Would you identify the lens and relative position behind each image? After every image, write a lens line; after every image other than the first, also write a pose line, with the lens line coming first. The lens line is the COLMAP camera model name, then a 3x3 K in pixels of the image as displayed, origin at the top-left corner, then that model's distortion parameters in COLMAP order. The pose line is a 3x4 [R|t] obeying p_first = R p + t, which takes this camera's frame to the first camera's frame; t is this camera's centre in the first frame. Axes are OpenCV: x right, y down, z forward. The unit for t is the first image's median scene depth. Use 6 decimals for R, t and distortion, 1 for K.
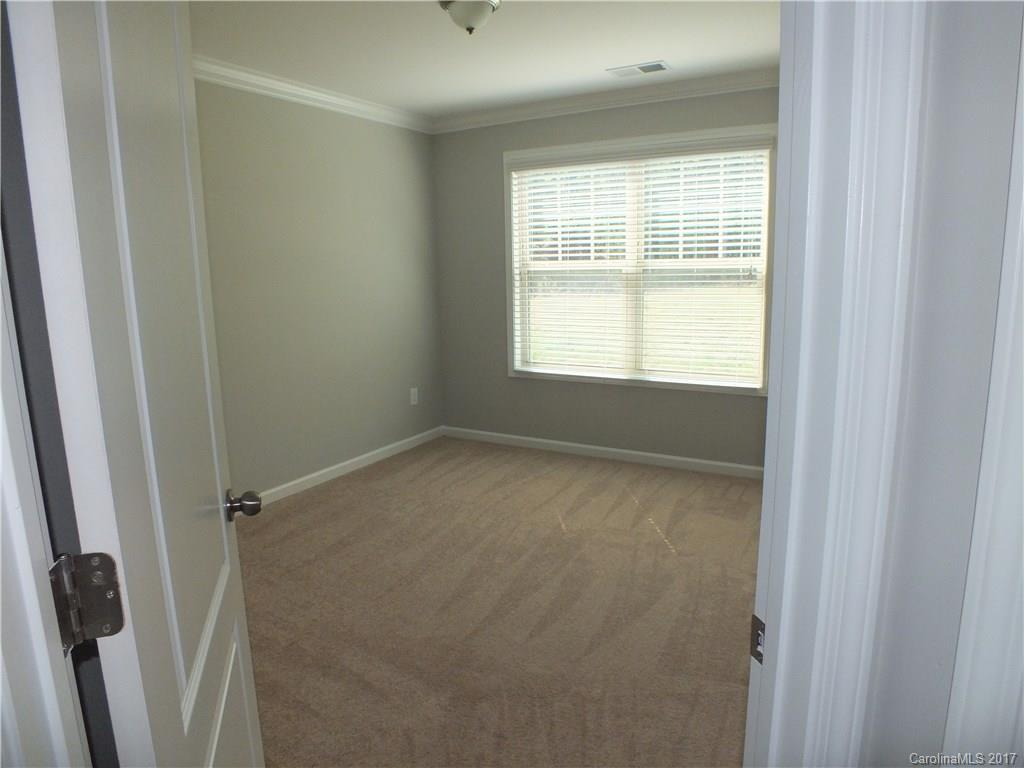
lens RADIAL K [[663.2, 0, 512.0], [0, 663.2, 384.0], [0, 0, 1]] dist [-0.031209, 0.003876]
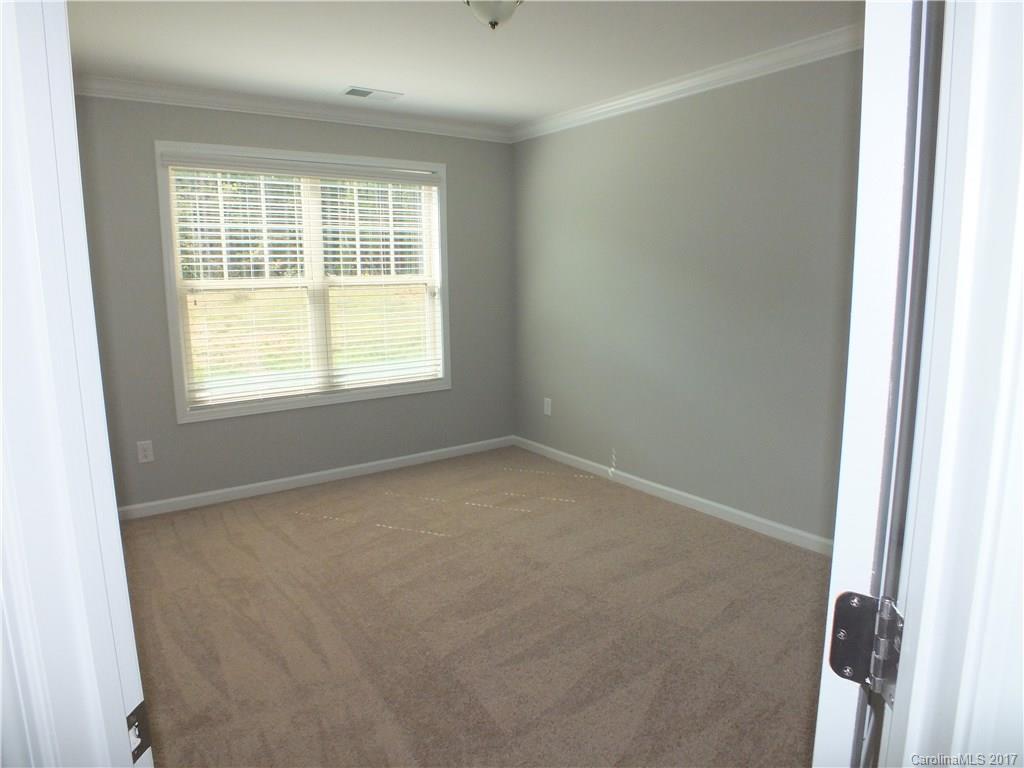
lens RADIAL K [[663.2, 0, 512.0], [0, 663.2, 384.0], [0, 0, 1]] dist [-0.031209, 0.003876]
pose [[0.418914, -0.137122, 0.897613, -0.608793], [0.170041, 0.982891, 0.070792, -0.051296], [-0.891962, 0.122975, 0.435064, 0.340588]]
